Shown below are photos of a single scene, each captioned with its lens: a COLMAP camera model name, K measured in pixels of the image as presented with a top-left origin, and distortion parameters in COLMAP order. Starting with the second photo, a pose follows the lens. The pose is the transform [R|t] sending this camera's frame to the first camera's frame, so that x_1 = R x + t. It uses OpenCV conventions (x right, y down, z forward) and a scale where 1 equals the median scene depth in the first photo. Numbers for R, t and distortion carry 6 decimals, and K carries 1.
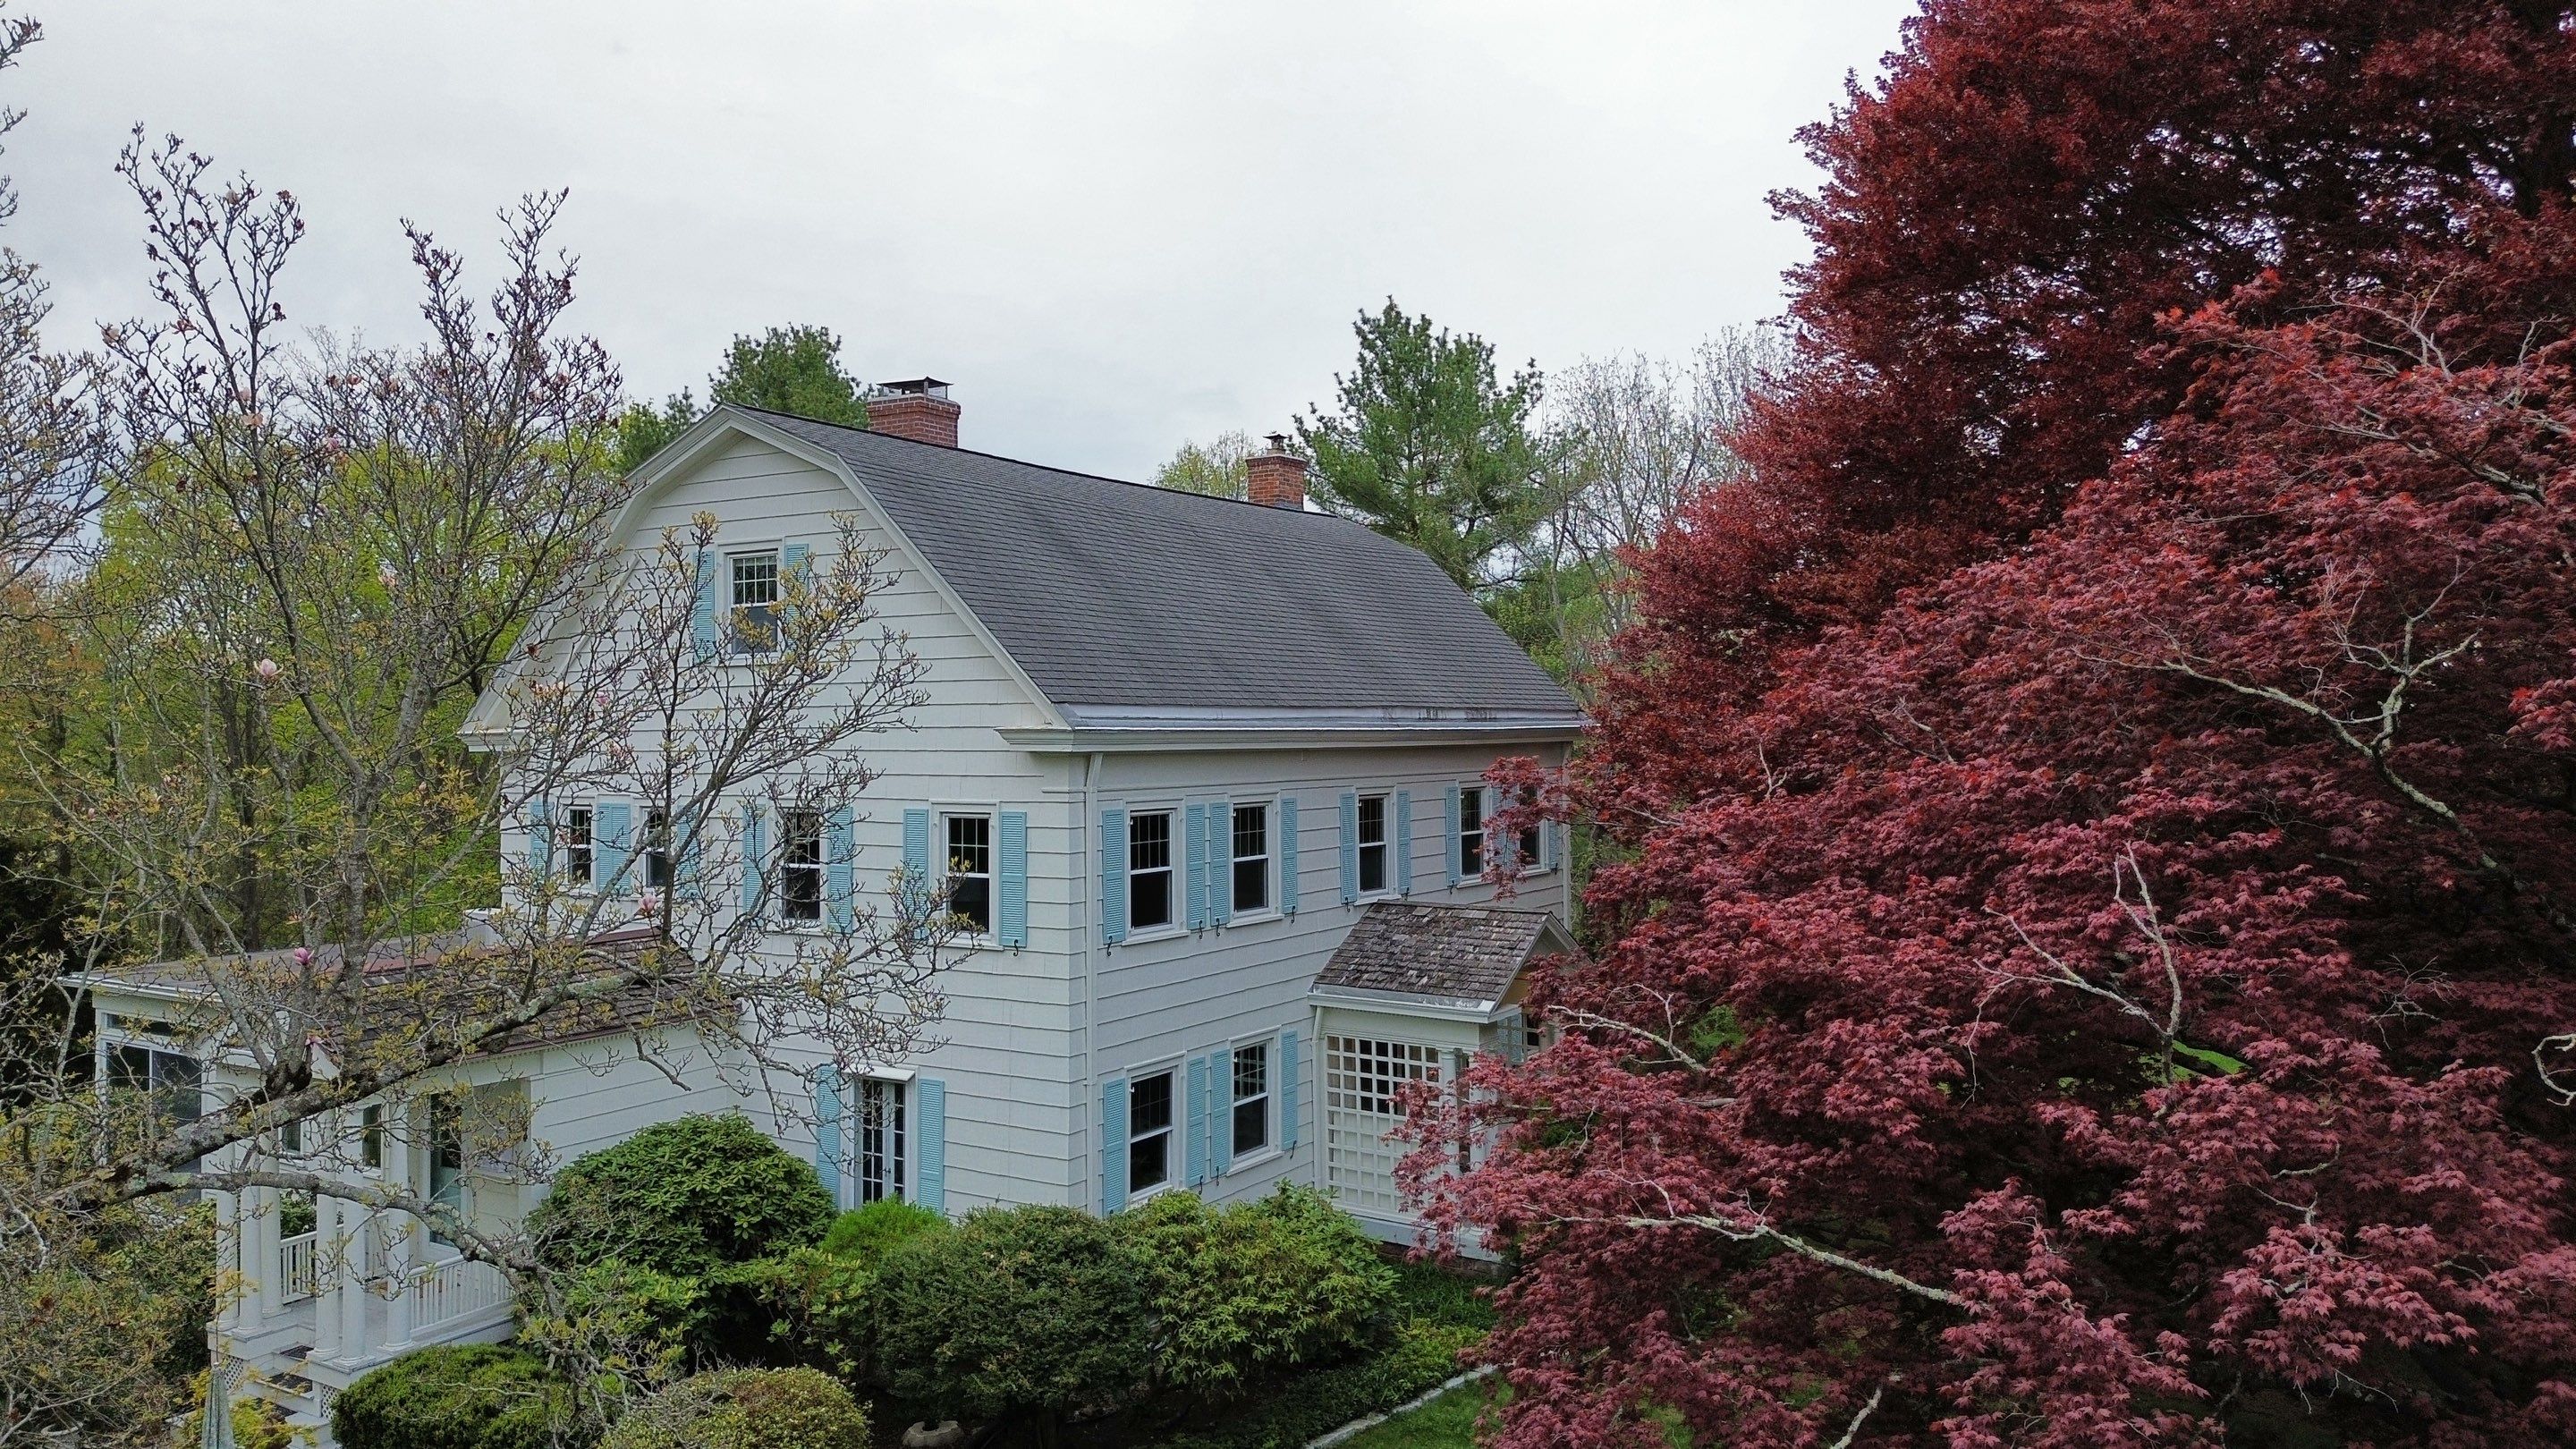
lens RADIAL K [[1836.4, 0, 1318.4], [0, 1836.4, 709.8], [0, 0, 1]] dist [0.062959, -0.064280]
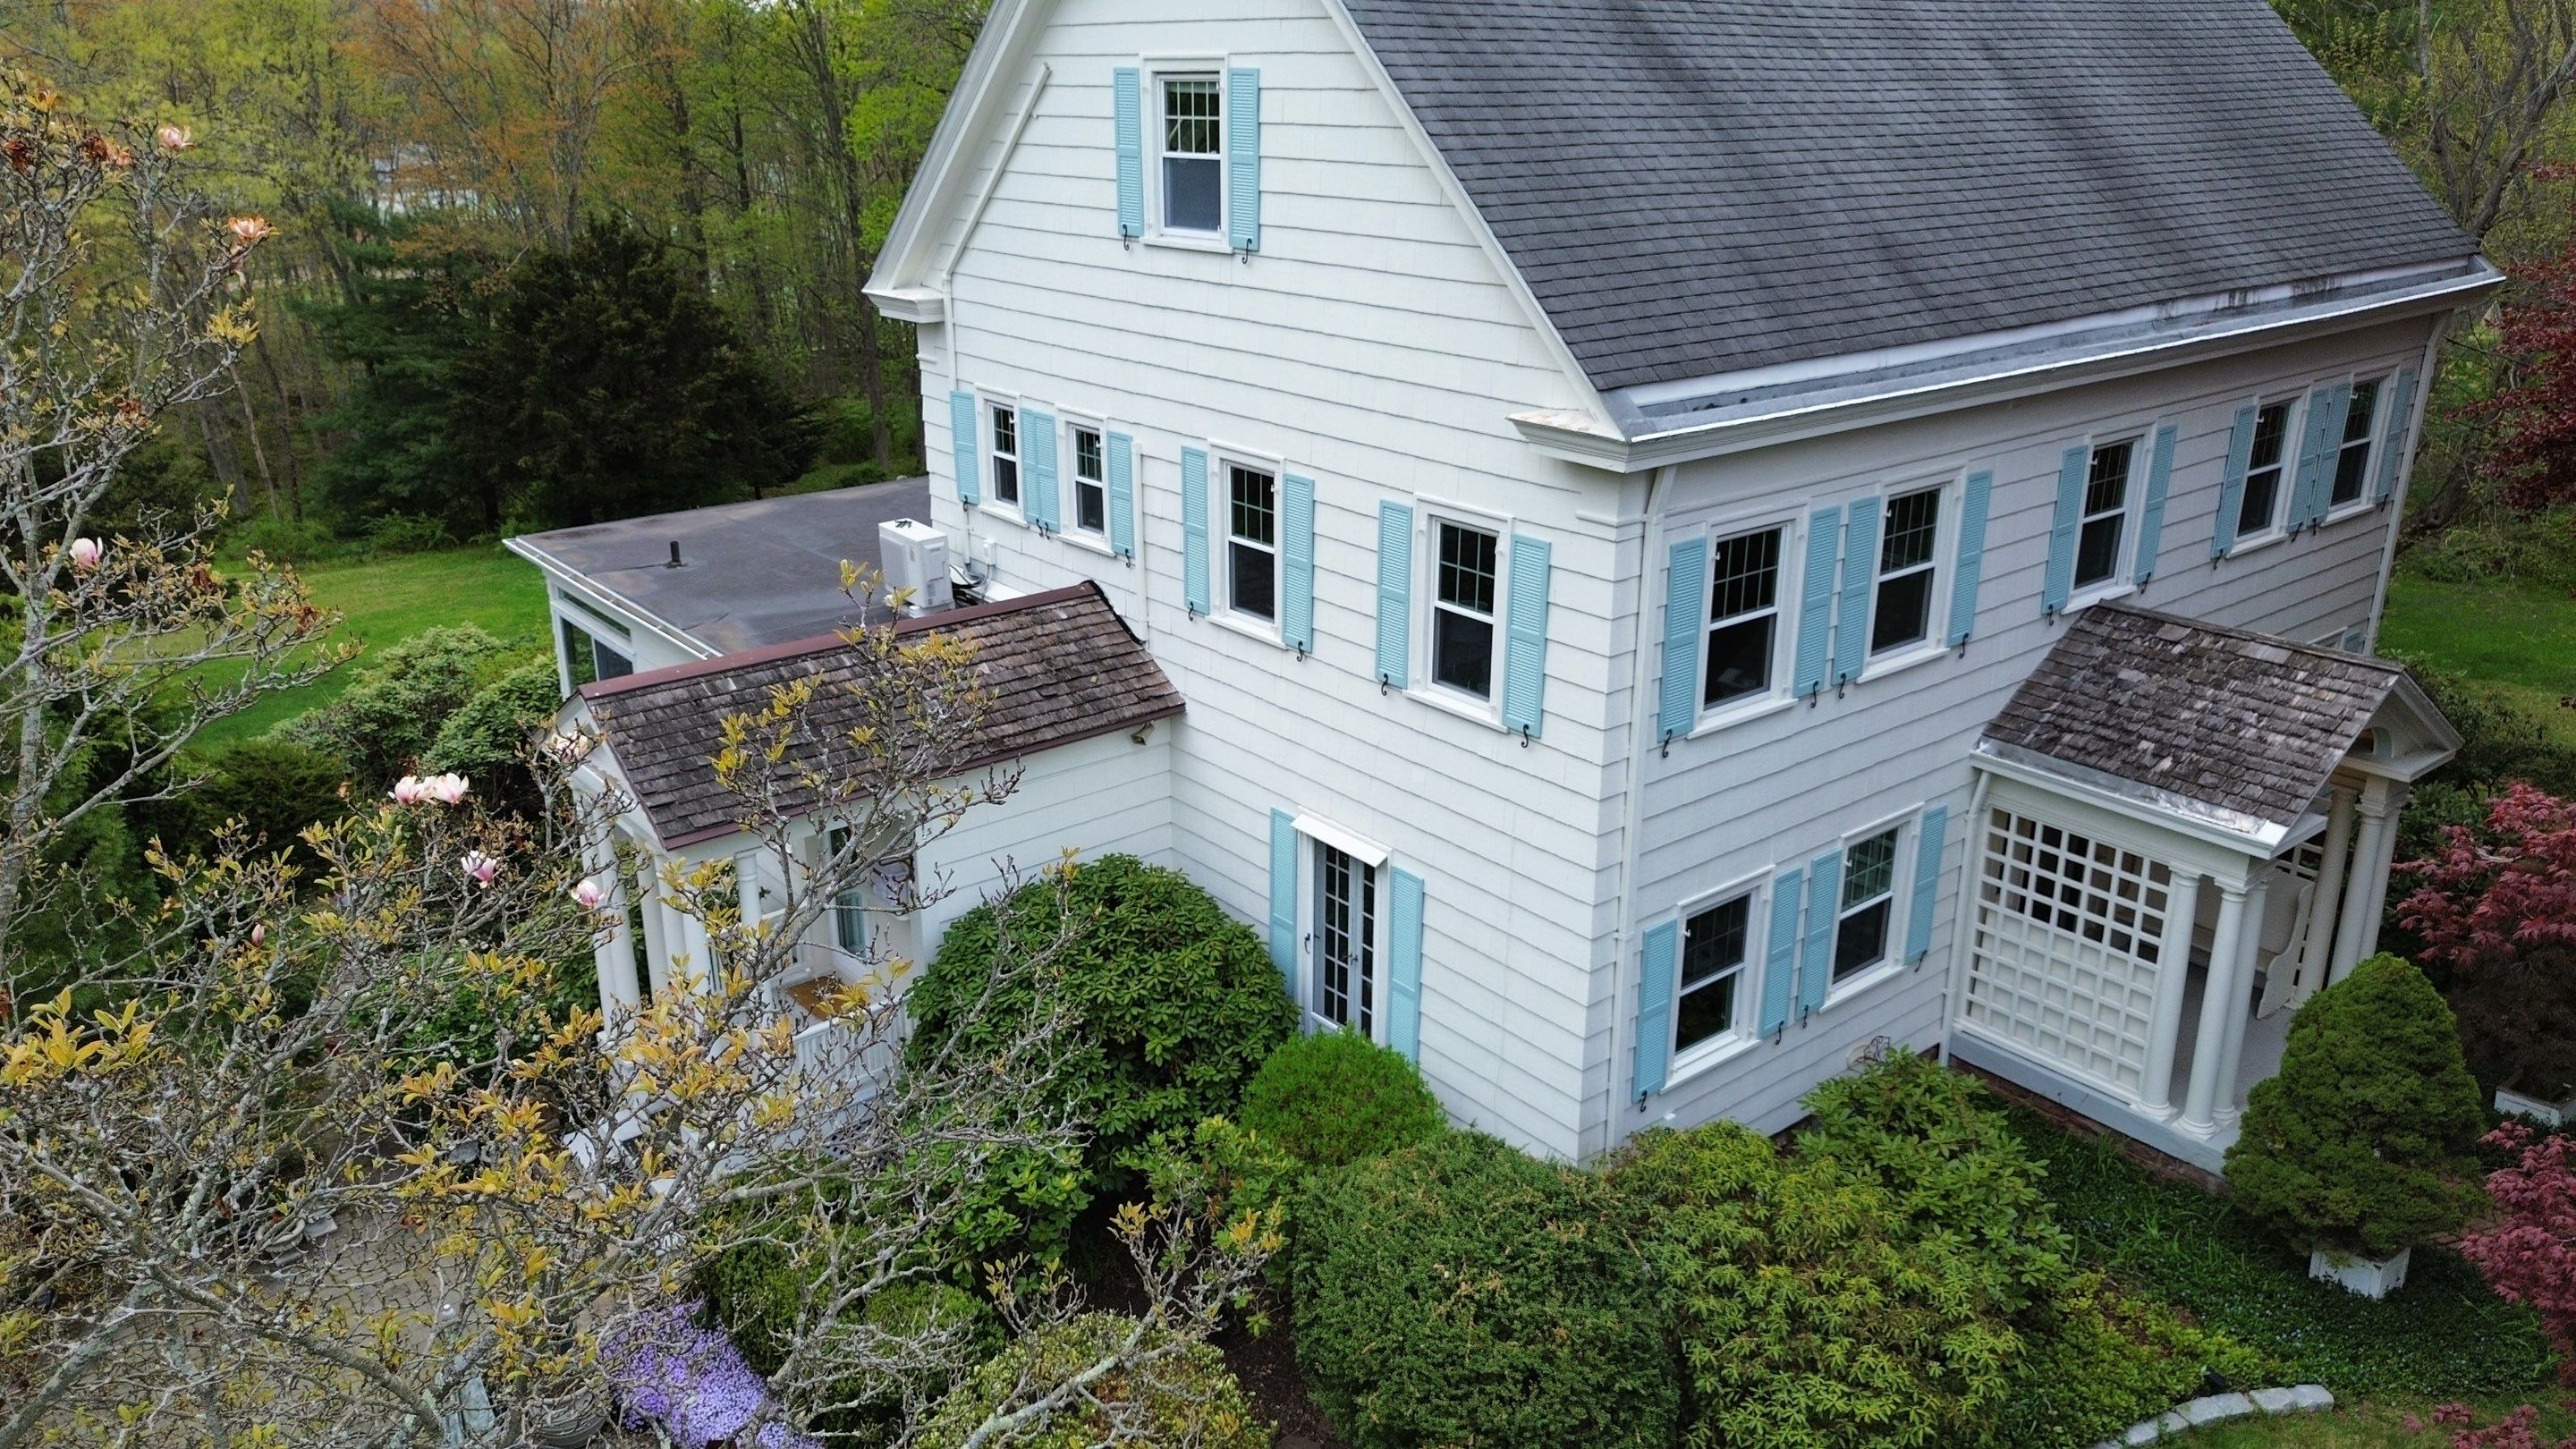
lens RADIAL K [[1836.4, 0, 1289.9], [0, 1836.4, 724.1], [0, 0, 1]] dist [0.062959, -0.064280]
pose [[0.942792, 0.117682, -0.311919, -0.034357], [-0.003444, 0.939013, 0.343864, -0.099039], [0.333363, -0.323118, 0.885700, 0.354834]]
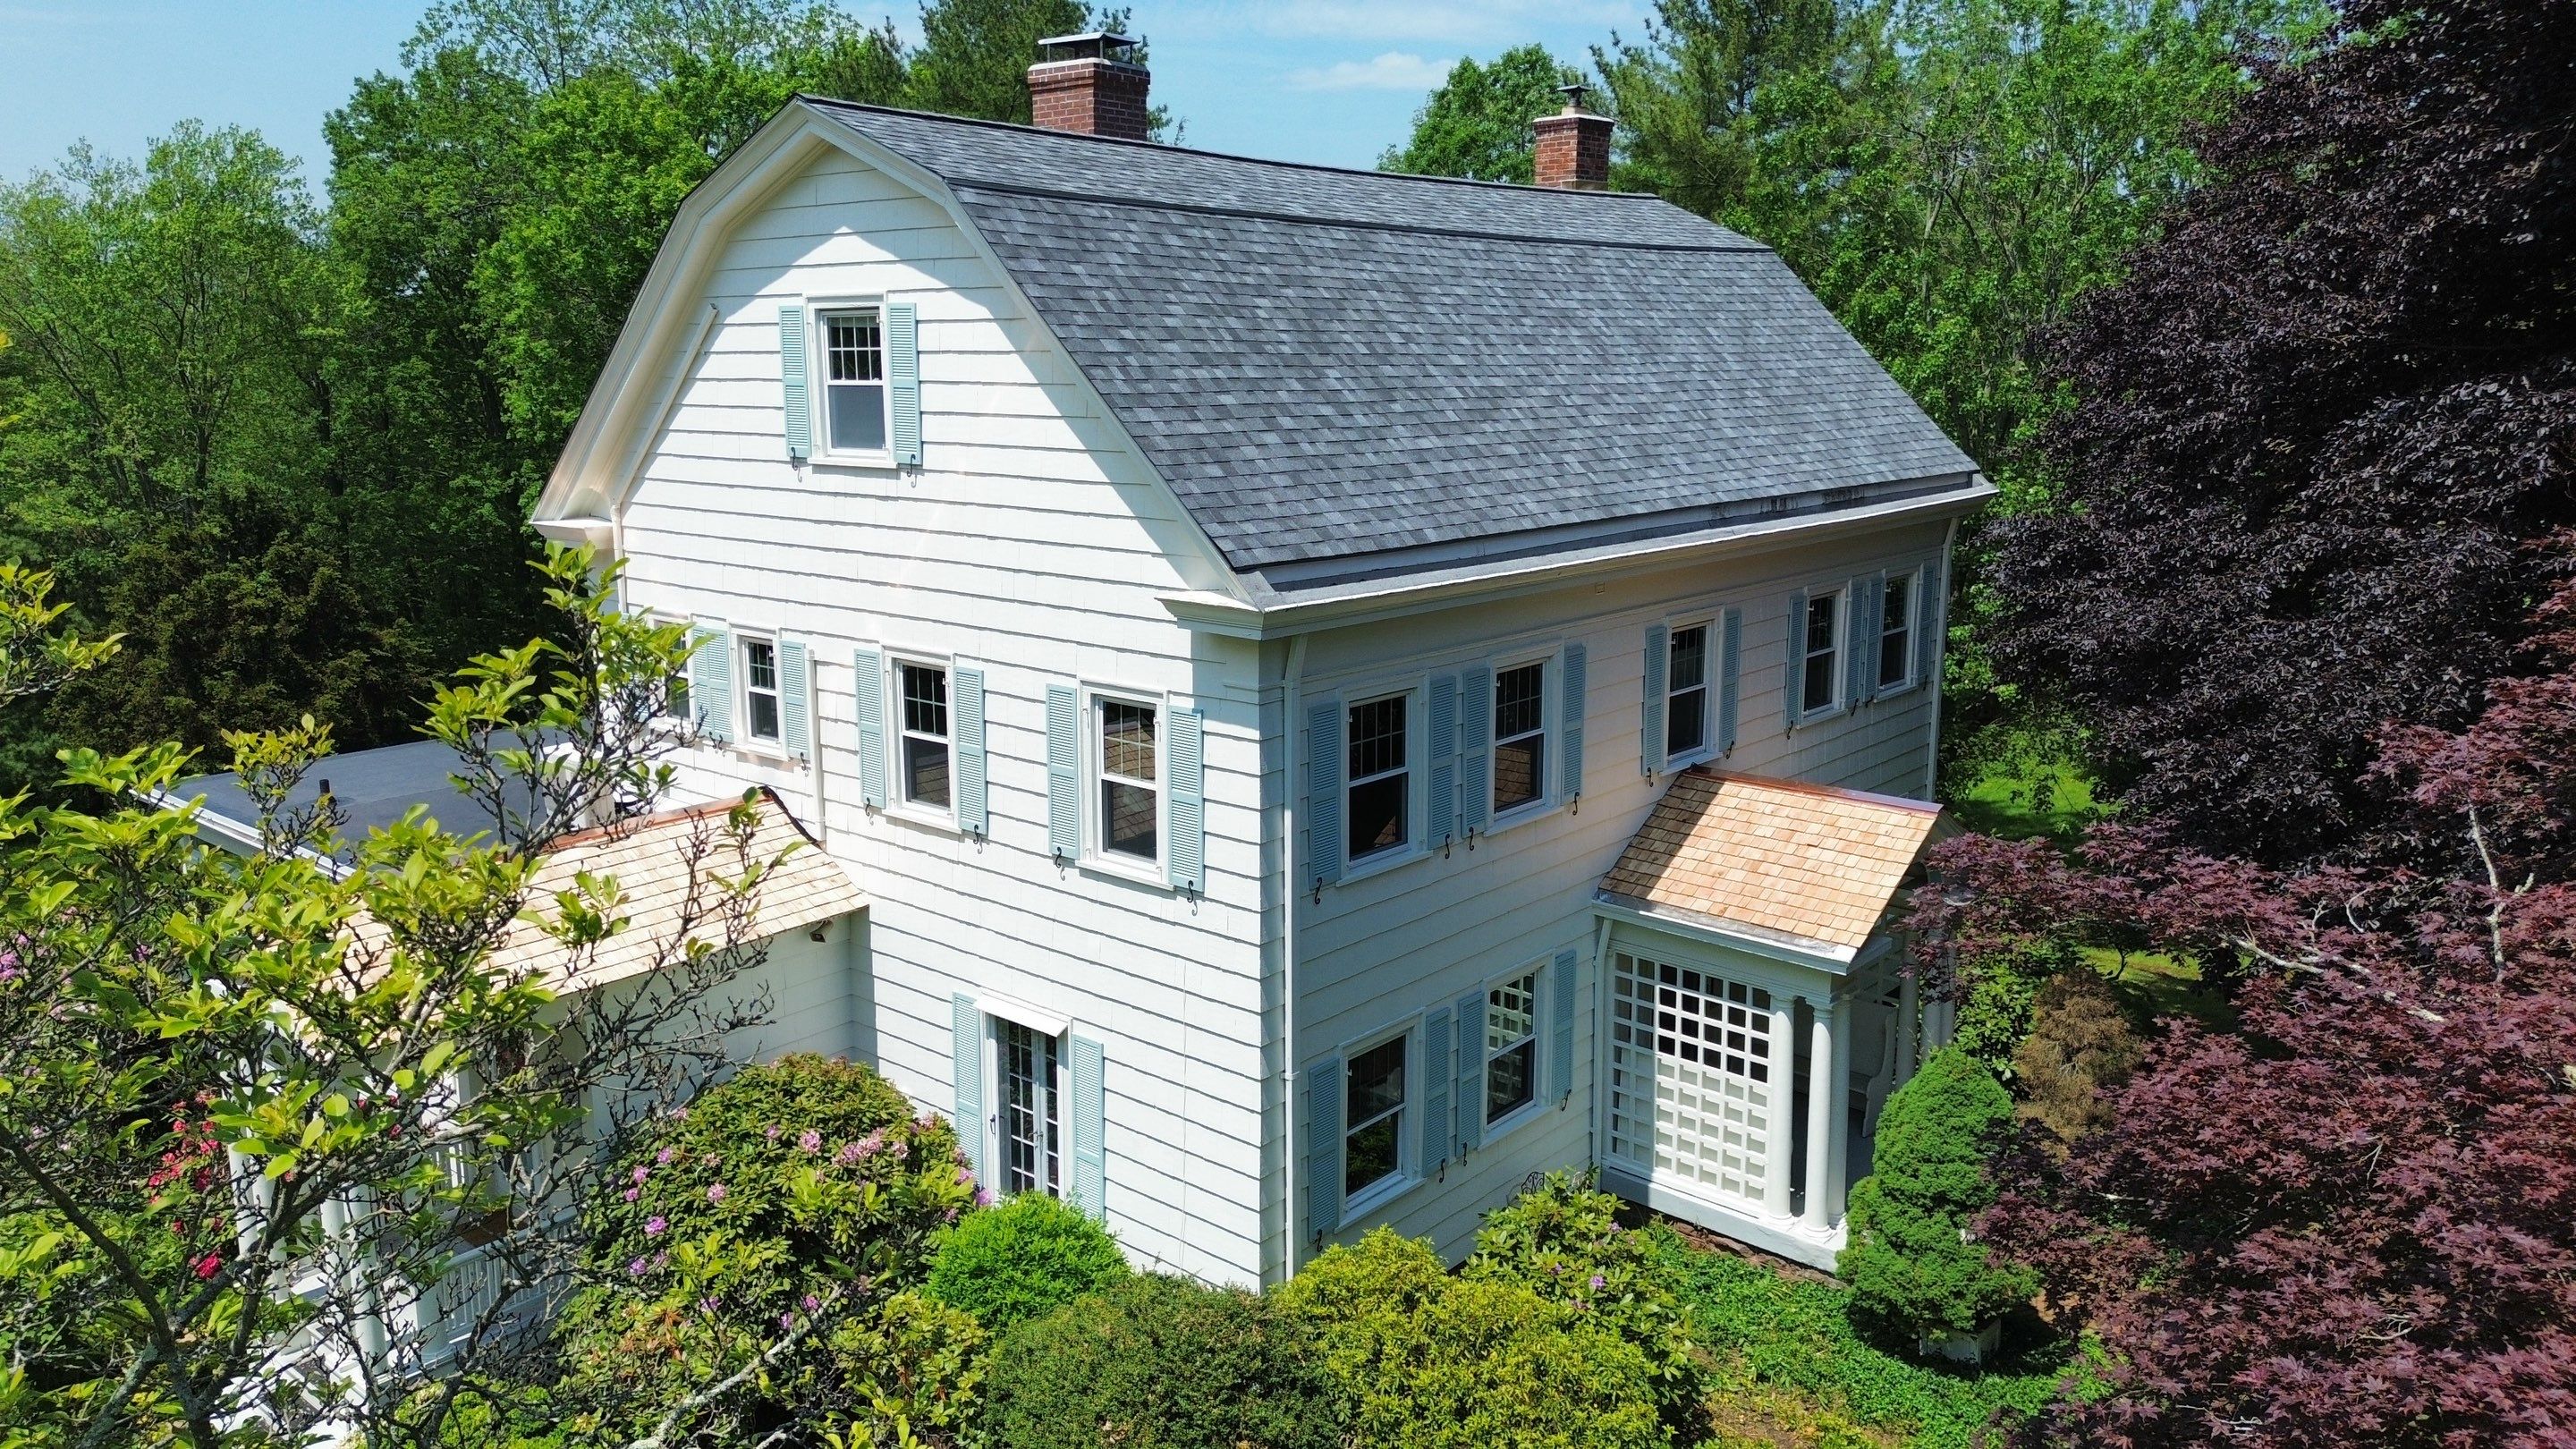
lens RADIAL K [[1836.4, 0, 1281.2], [0, 1836.4, 706.9], [0, 0, 1]] dist [0.062959, -0.064280]
pose [[0.986208, 0.034856, -0.161800, -0.013511], [-0.002033, 0.980051, 0.198738, -0.080692], [0.165500, -0.195668, 0.966604, 0.302241]]
